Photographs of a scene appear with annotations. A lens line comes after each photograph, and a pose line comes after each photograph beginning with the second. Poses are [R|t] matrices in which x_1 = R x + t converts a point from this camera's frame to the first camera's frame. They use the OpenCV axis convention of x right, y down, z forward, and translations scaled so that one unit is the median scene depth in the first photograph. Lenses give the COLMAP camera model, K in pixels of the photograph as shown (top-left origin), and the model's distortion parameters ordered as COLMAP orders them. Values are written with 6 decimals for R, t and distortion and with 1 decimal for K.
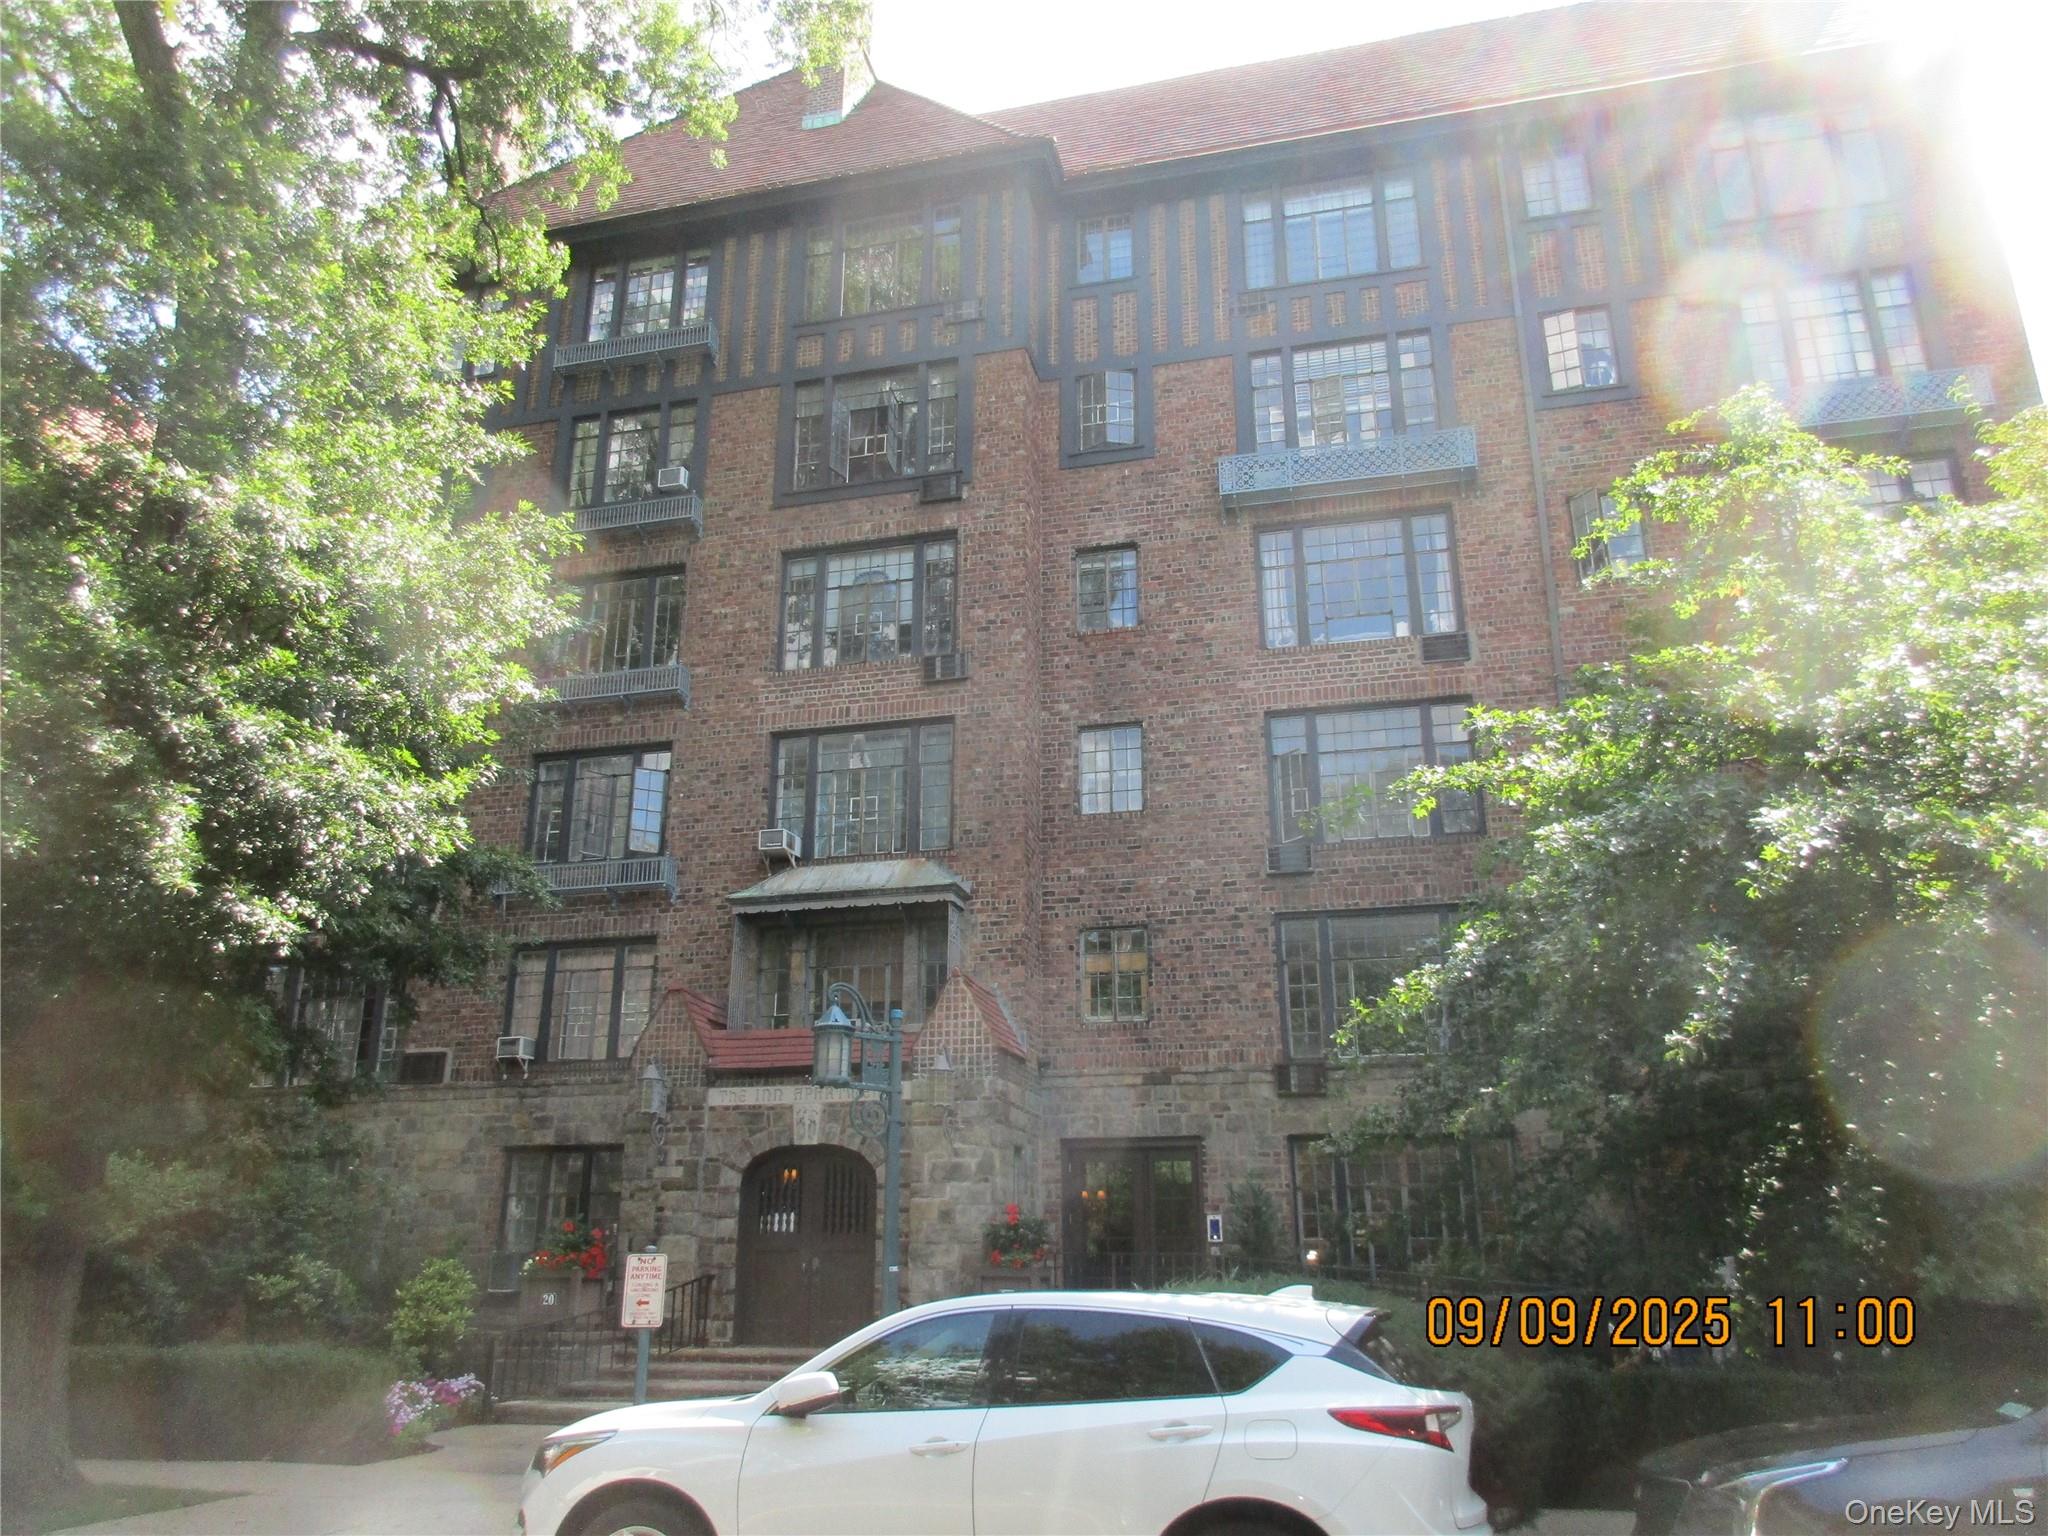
lens RADIAL K [[1489.5, 0, 1035.7], [0, 1489.5, 755.6], [0, 0, 1]] dist [-0.017384, 0.002871]
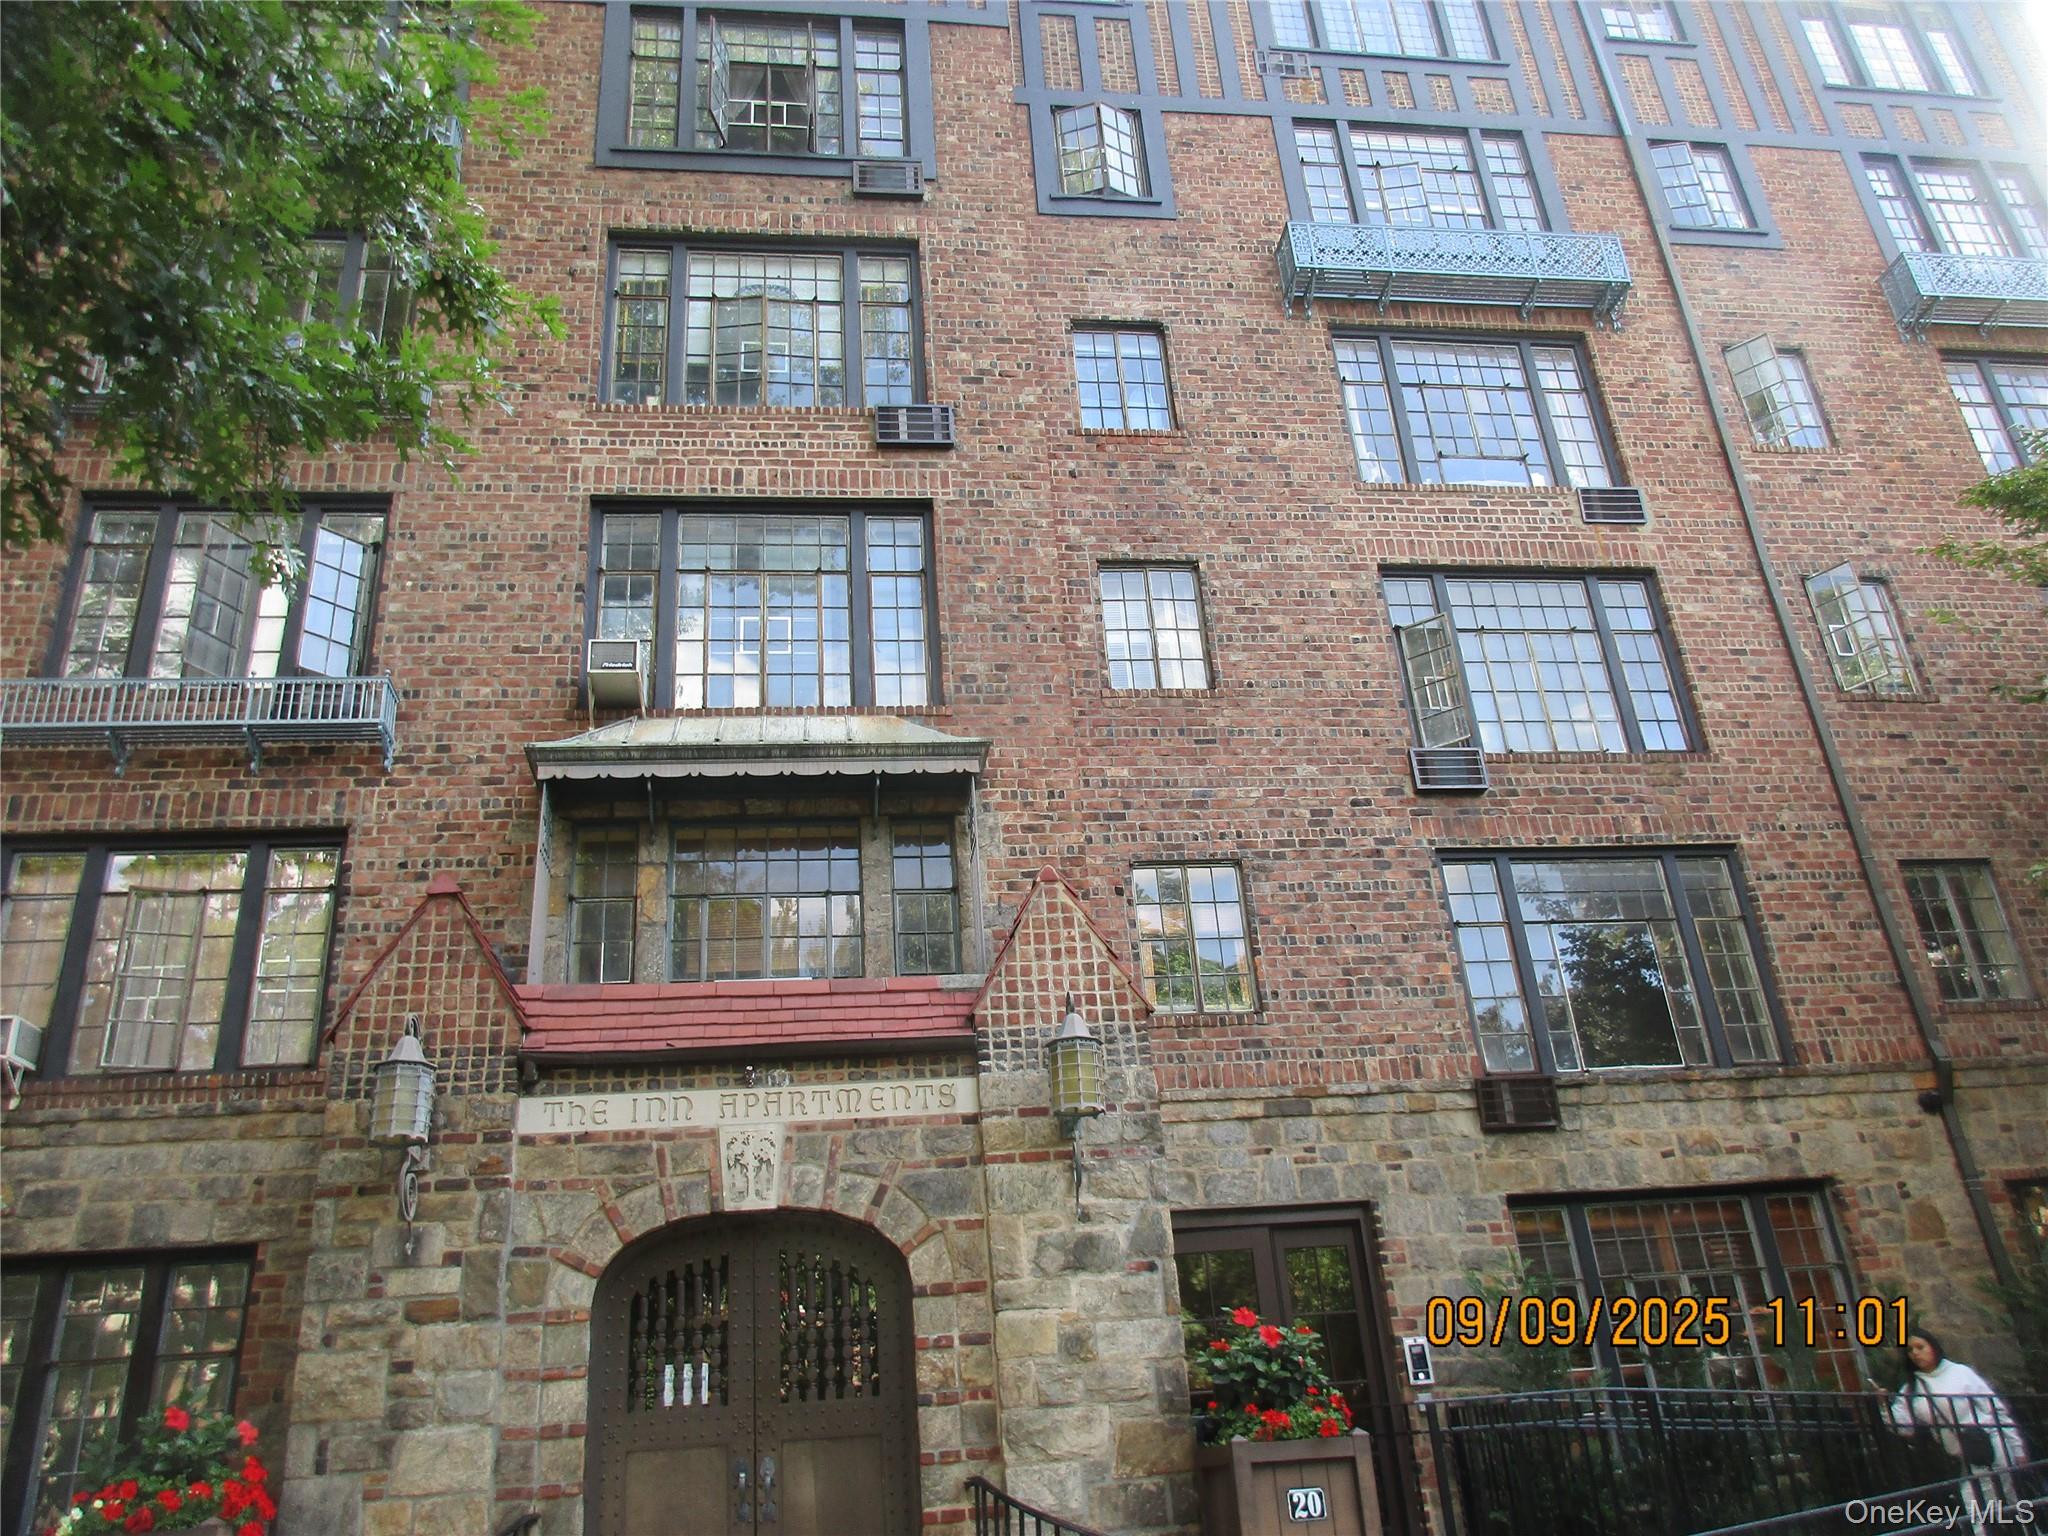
lens RADIAL K [[1473.1, 0, 996.9], [0, 1473.1, 765.5], [0, 0, 1]] dist [-0.010231, 0.001481]
pose [[0.932264, 0.097038, 0.348522, -0.233660], [-0.051863, 0.989253, -0.136706, 0.163442], [-0.358042, 0.109371, 0.927278, 0.469027]]
